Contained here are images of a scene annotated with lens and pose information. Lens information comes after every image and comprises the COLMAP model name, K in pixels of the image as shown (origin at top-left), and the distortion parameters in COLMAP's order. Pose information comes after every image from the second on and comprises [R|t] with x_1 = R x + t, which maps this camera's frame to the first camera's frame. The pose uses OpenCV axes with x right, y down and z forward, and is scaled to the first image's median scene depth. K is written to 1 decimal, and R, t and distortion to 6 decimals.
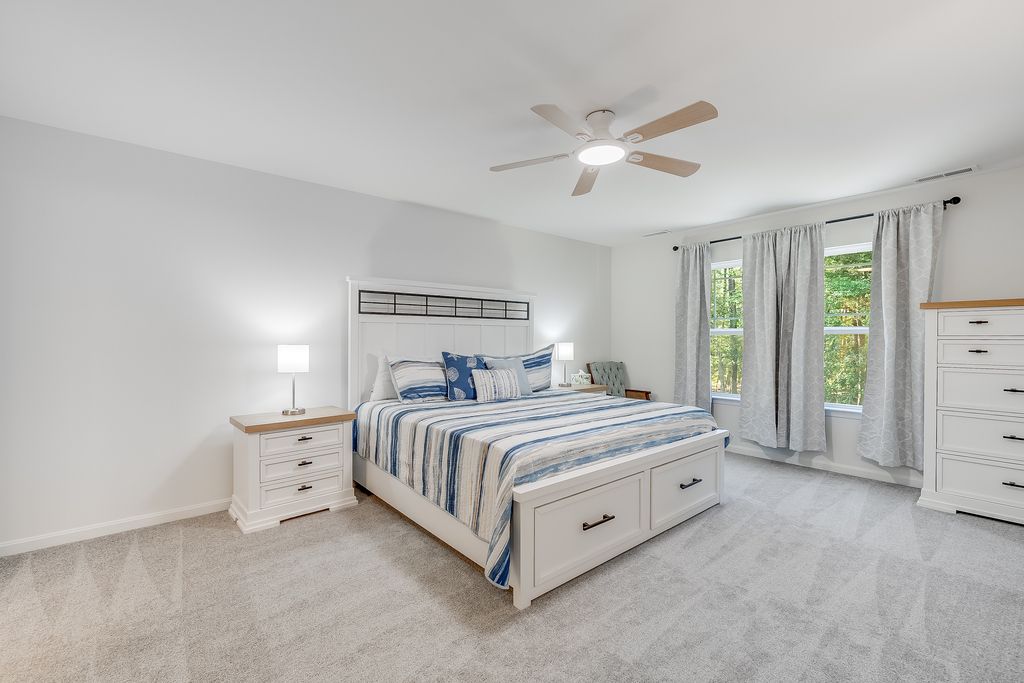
lens RADIAL K [[434.6, 0, 512.0], [0, 434.6, 341.5], [0, 0, 1]] dist [-0.001876, -0.000207]
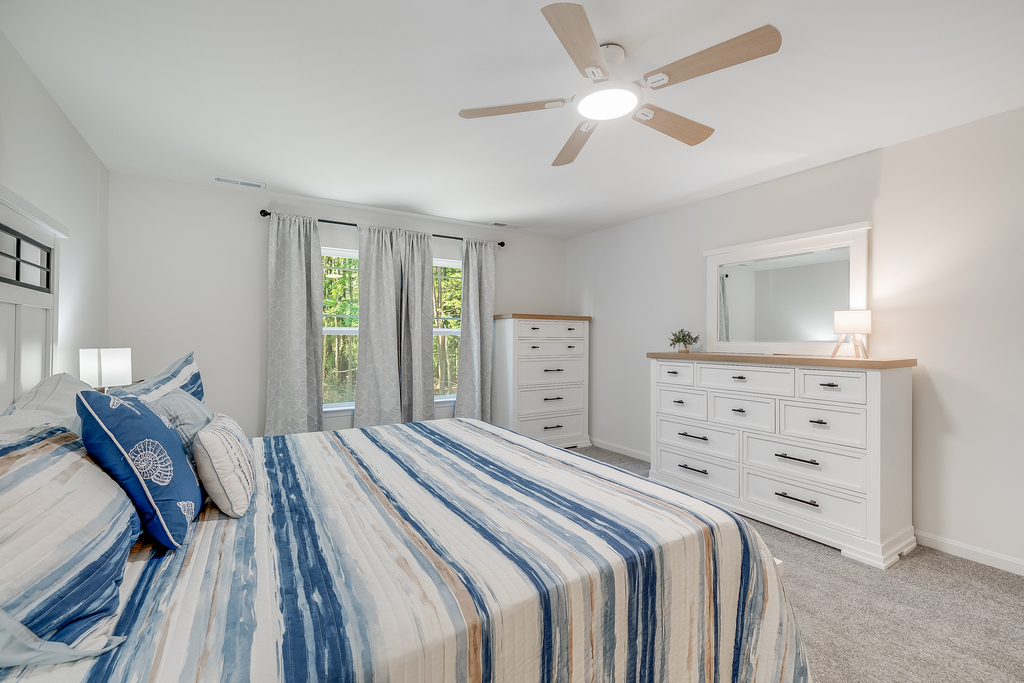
lens RADIAL K [[434.6, 0, 512.0], [0, 434.6, 341.5], [0, 0, 1]] dist [-0.001876, -0.000207]
pose [[0.141483, -0.008618, 0.989903, -0.358561], [0.005961, 0.999951, 0.007853, -0.007773], [-0.989923, 0.004790, 0.141527, 0.643852]]
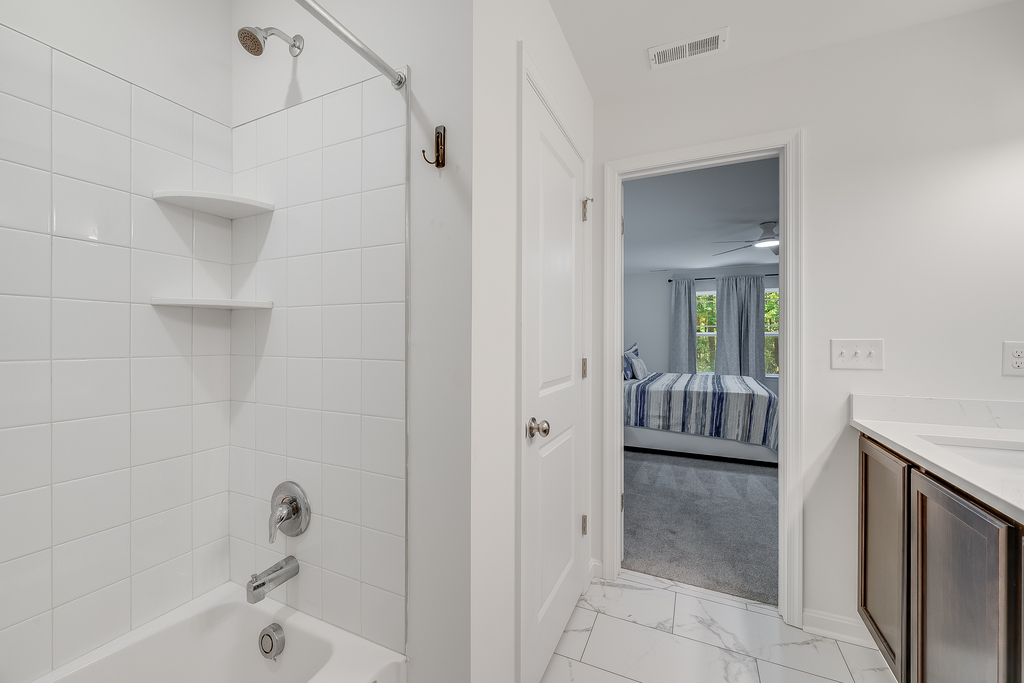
lens RADIAL K [[401.3, 0, 519.1], [0, 401.3, 337.6], [0, 0, 1]] dist [0.001158, 0.000559]
pose [[0.902006, -0.000806, 0.431722, -0.955576], [0.004829, 0.999955, -0.008222, -0.001135], [-0.431696, 0.009501, 0.901969, -0.083617]]
